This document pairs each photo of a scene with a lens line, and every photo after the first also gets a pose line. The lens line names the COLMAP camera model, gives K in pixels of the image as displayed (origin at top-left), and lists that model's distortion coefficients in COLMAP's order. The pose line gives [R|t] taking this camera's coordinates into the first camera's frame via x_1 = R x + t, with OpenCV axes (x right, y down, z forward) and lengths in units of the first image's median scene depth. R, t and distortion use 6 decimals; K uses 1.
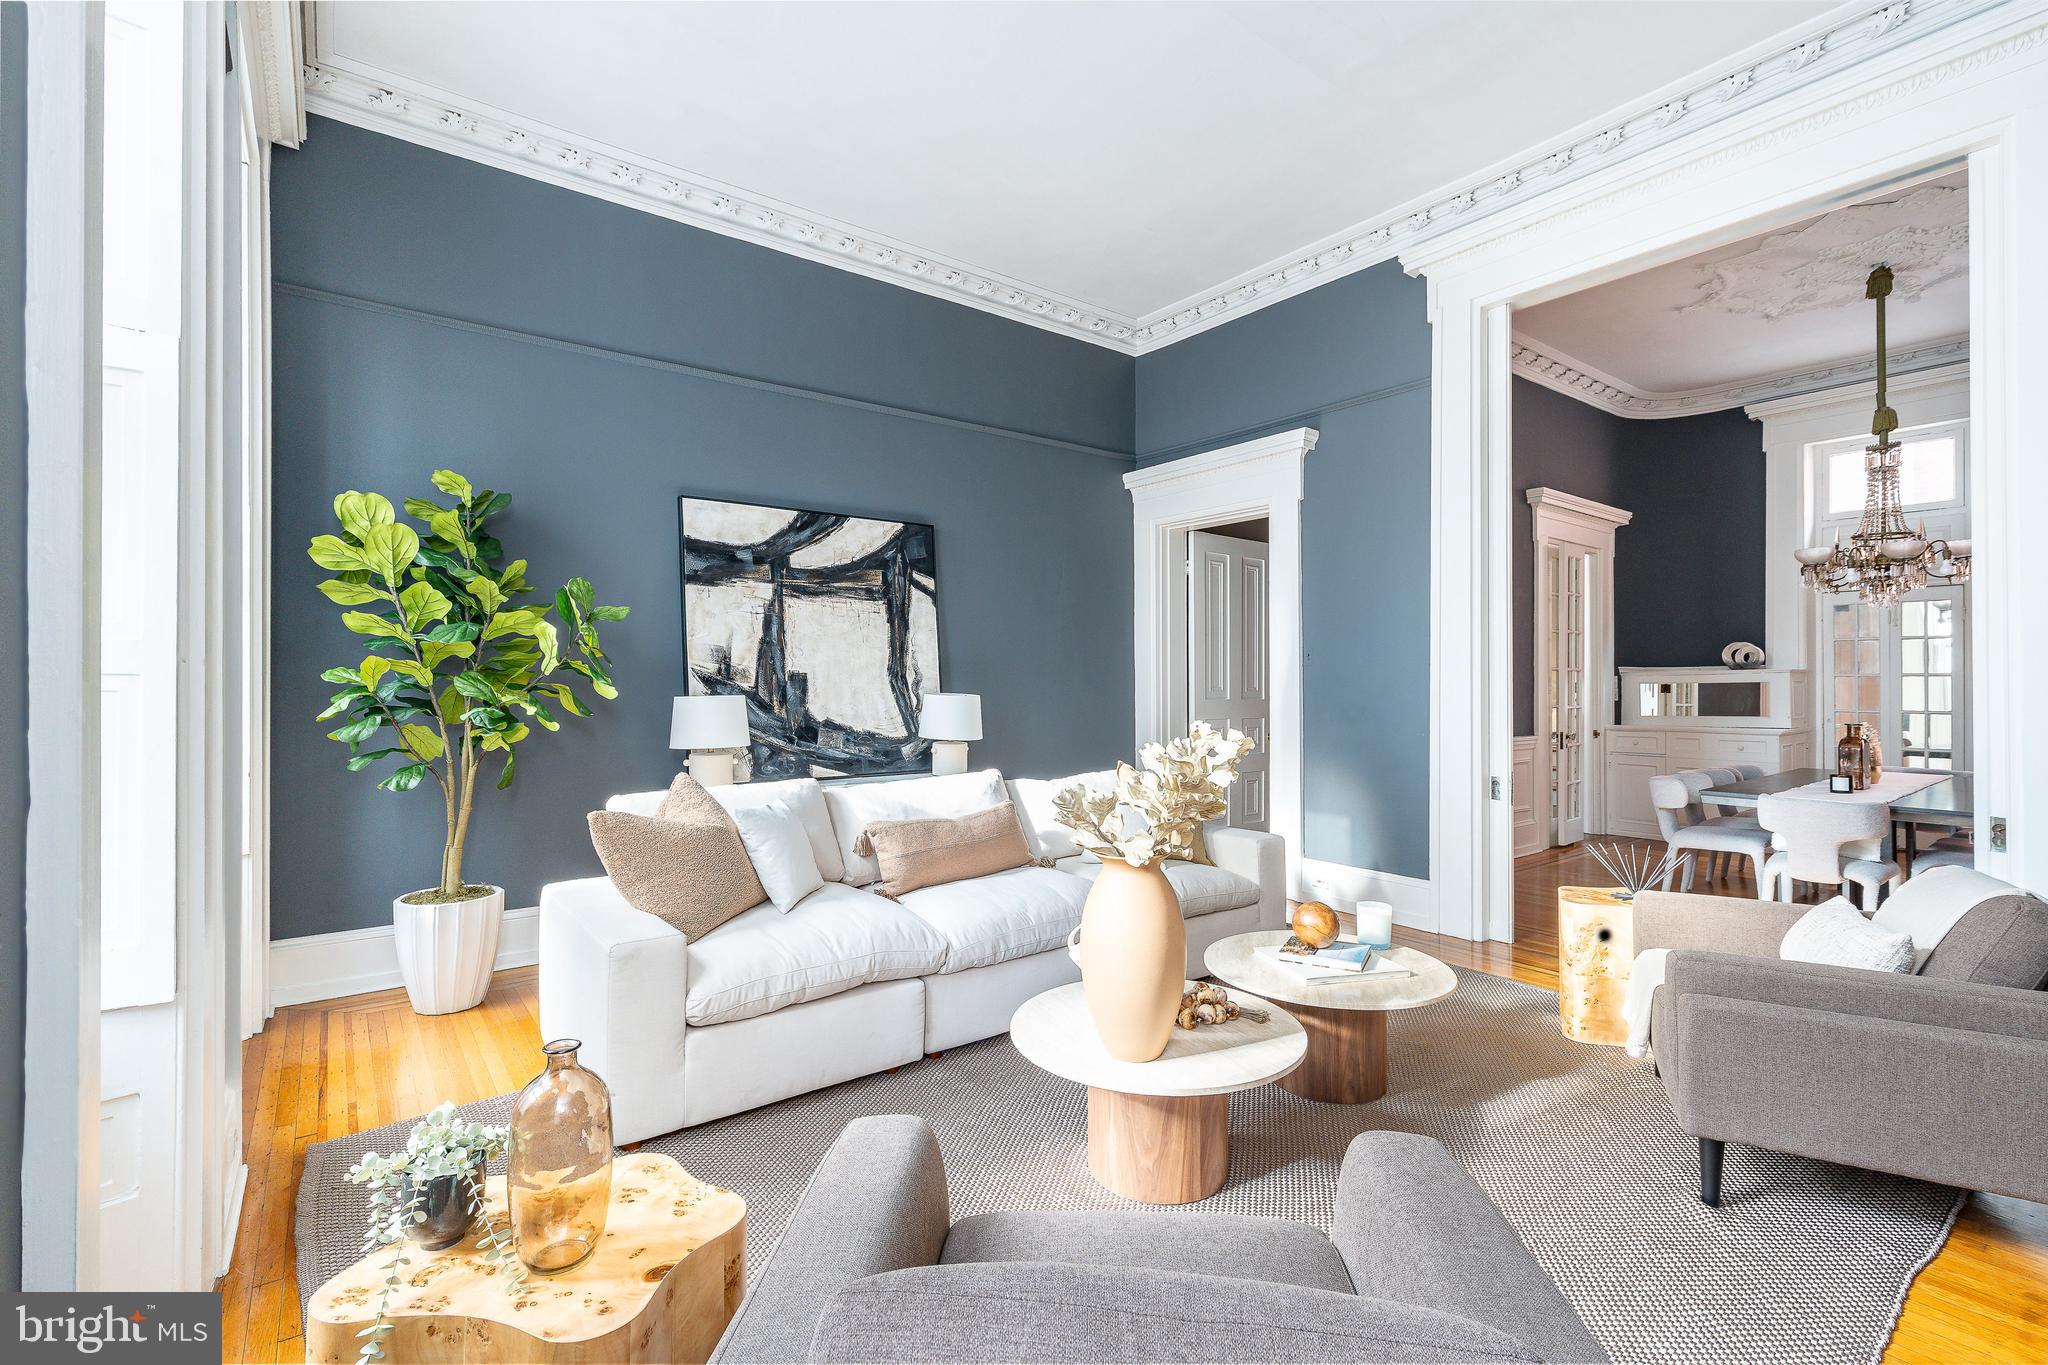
lens RADIAL K [[900.1, 0, 999.6], [0, 900.1, 678.8], [0, 0, 1]] dist [0.001310, 0.000081]
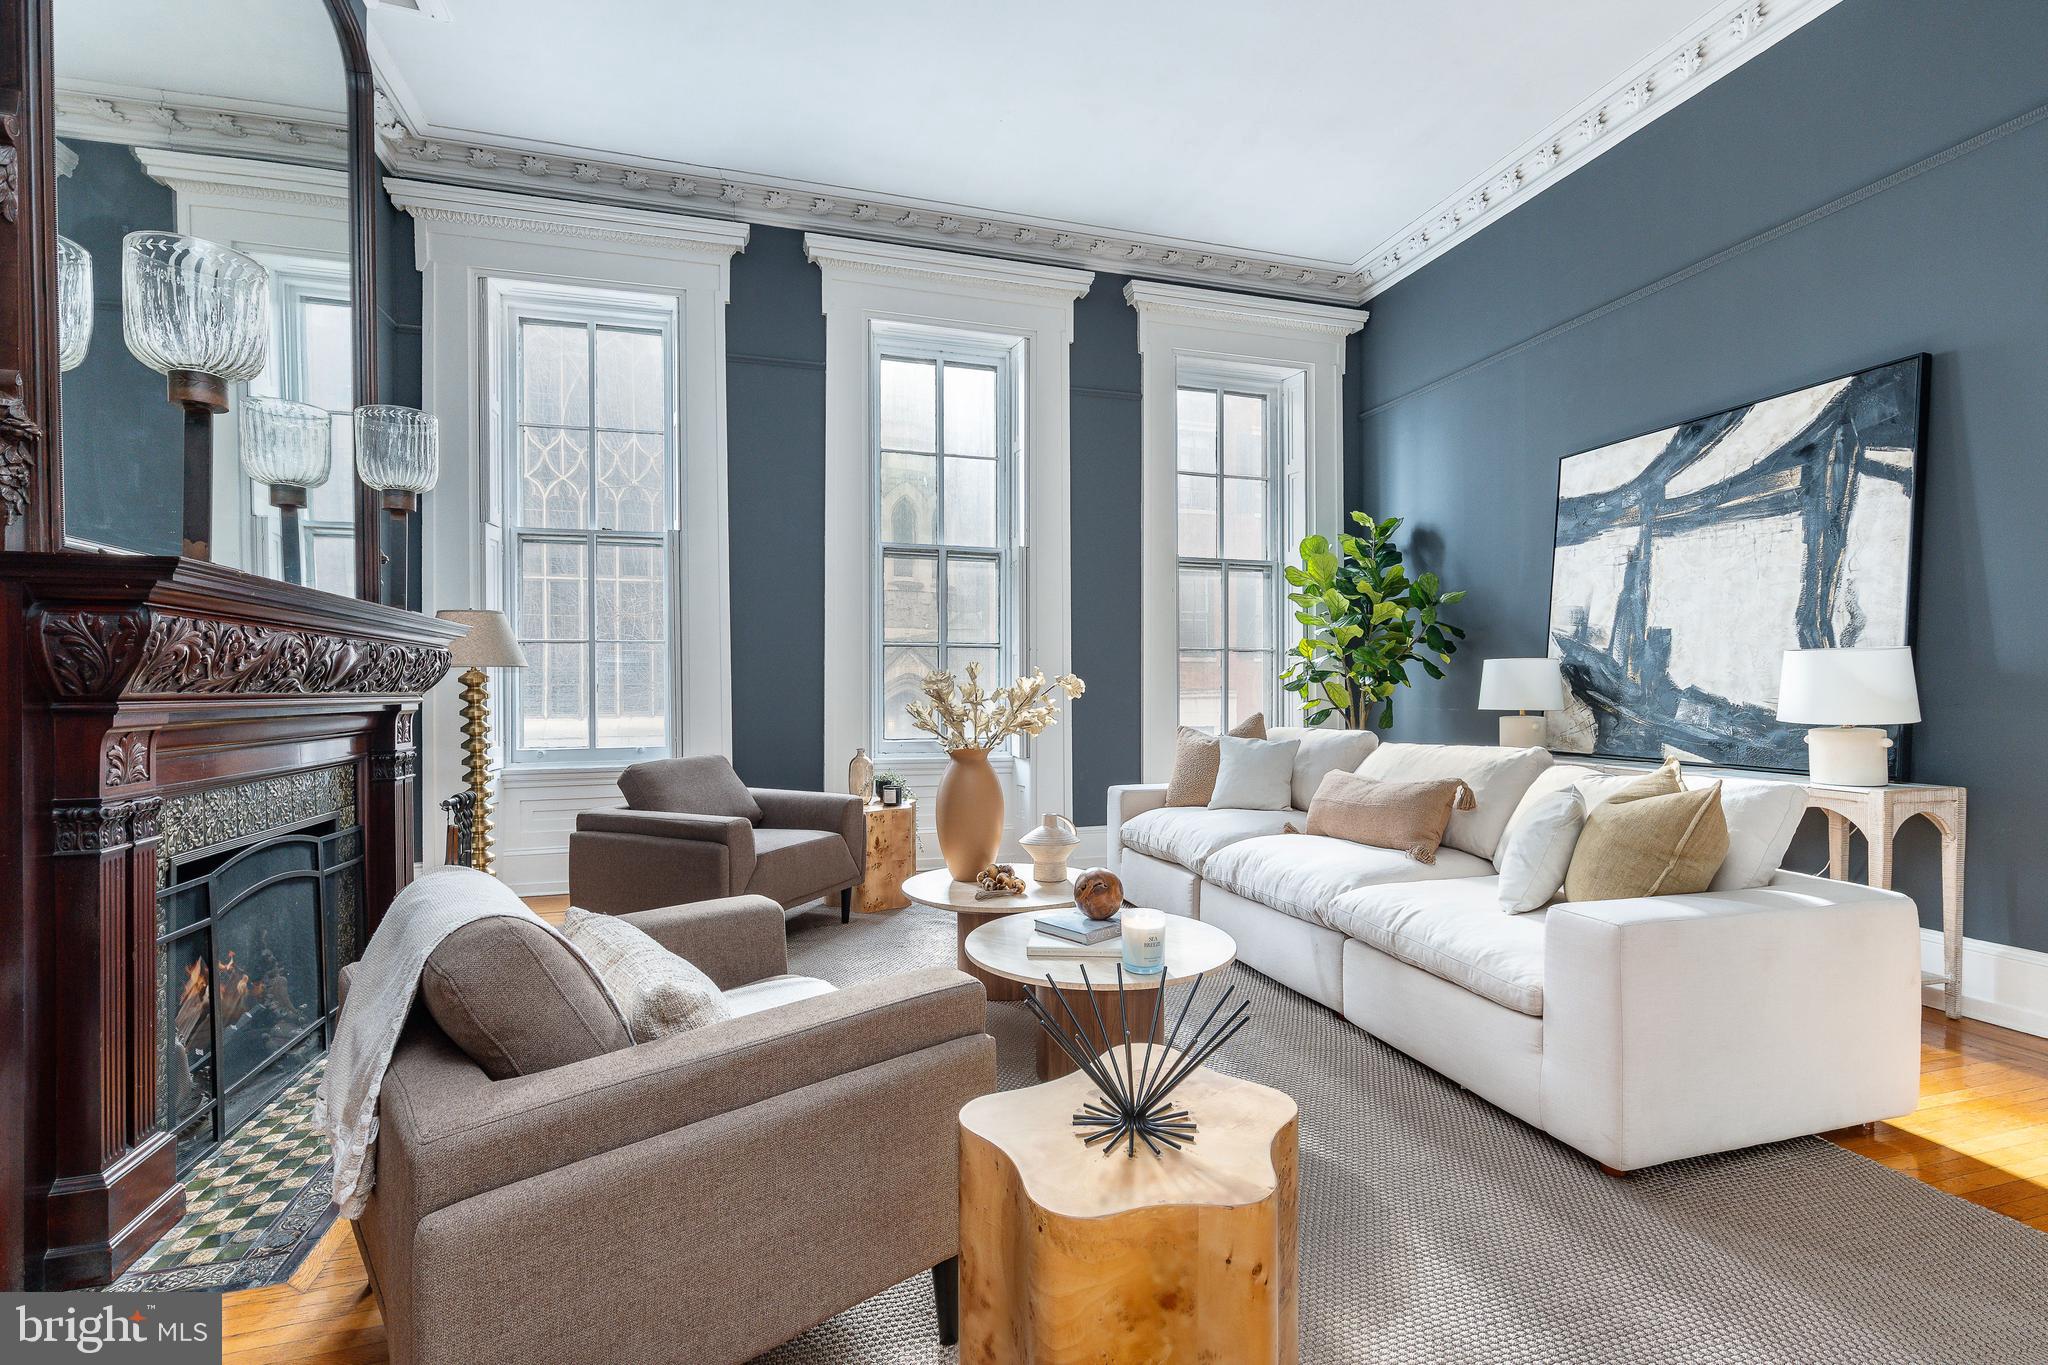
lens RADIAL K [[917.6, 0, 1024.0], [0, 917.6, 682.5], [0, 0, 1]] dist [0.003503, 0.000167]
pose [[-0.332598, -0.003988, -0.943060, 0.737306], [0.008162, 0.999941, -0.007107, 0.042122], [0.943033, -0.010061, -0.332546, 0.723414]]
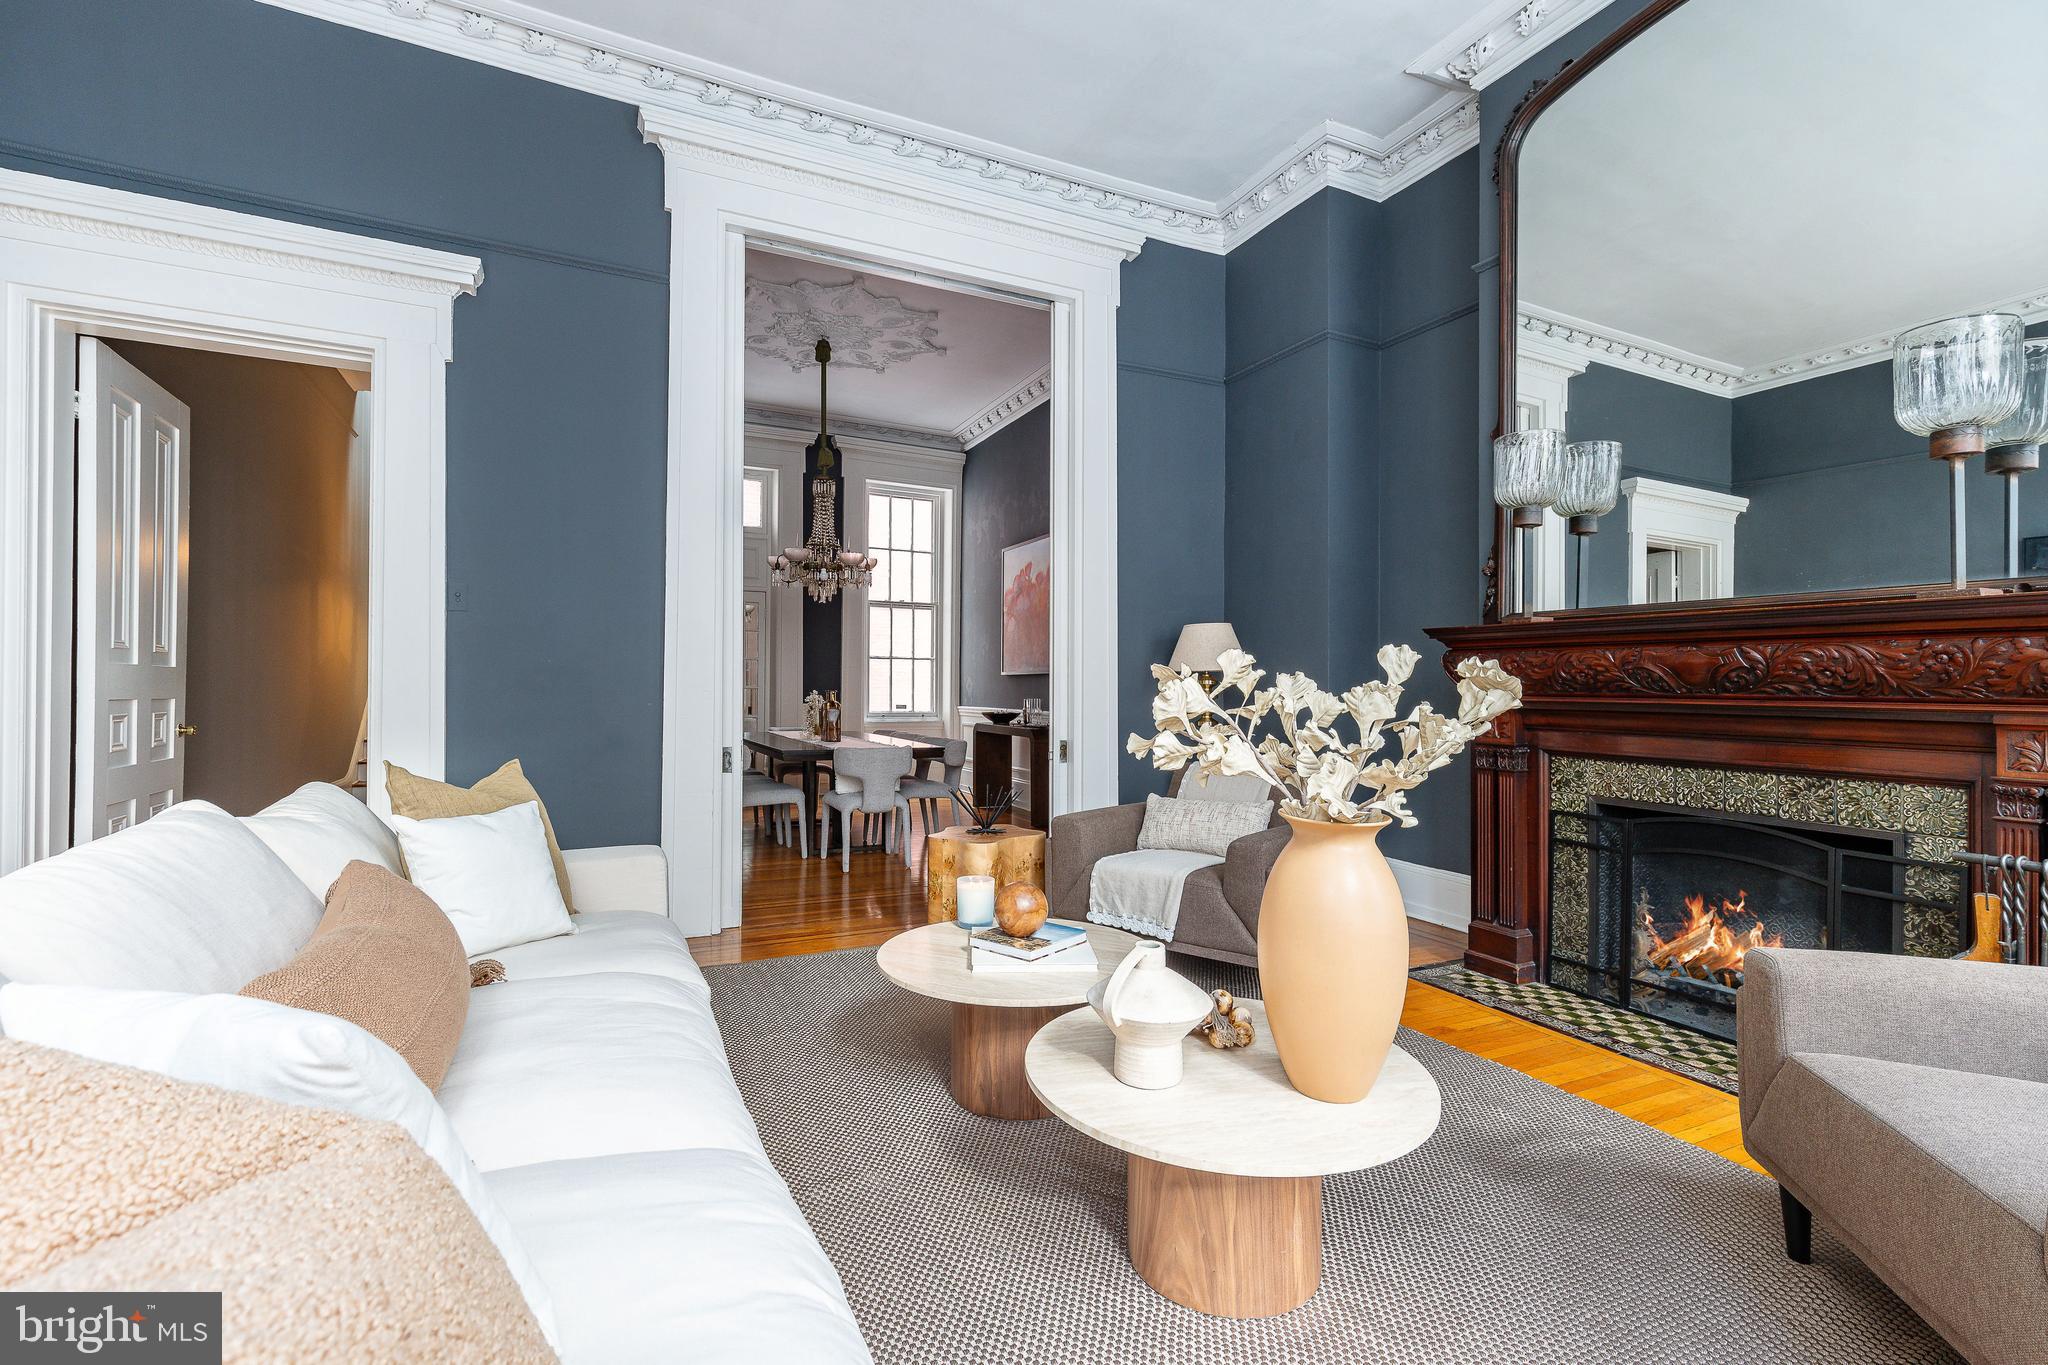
lens RADIAL K [[917.6, 0, 1024.0], [0, 917.6, 682.5], [0, 0, 1]] dist [0.003503, 0.000167]
pose [[0.180264, 0.003305, 0.983613, -0.281901], [-0.009678, 0.999952, -0.001586, 0.038228], [-0.983571, -0.009233, 0.180287, 0.493733]]
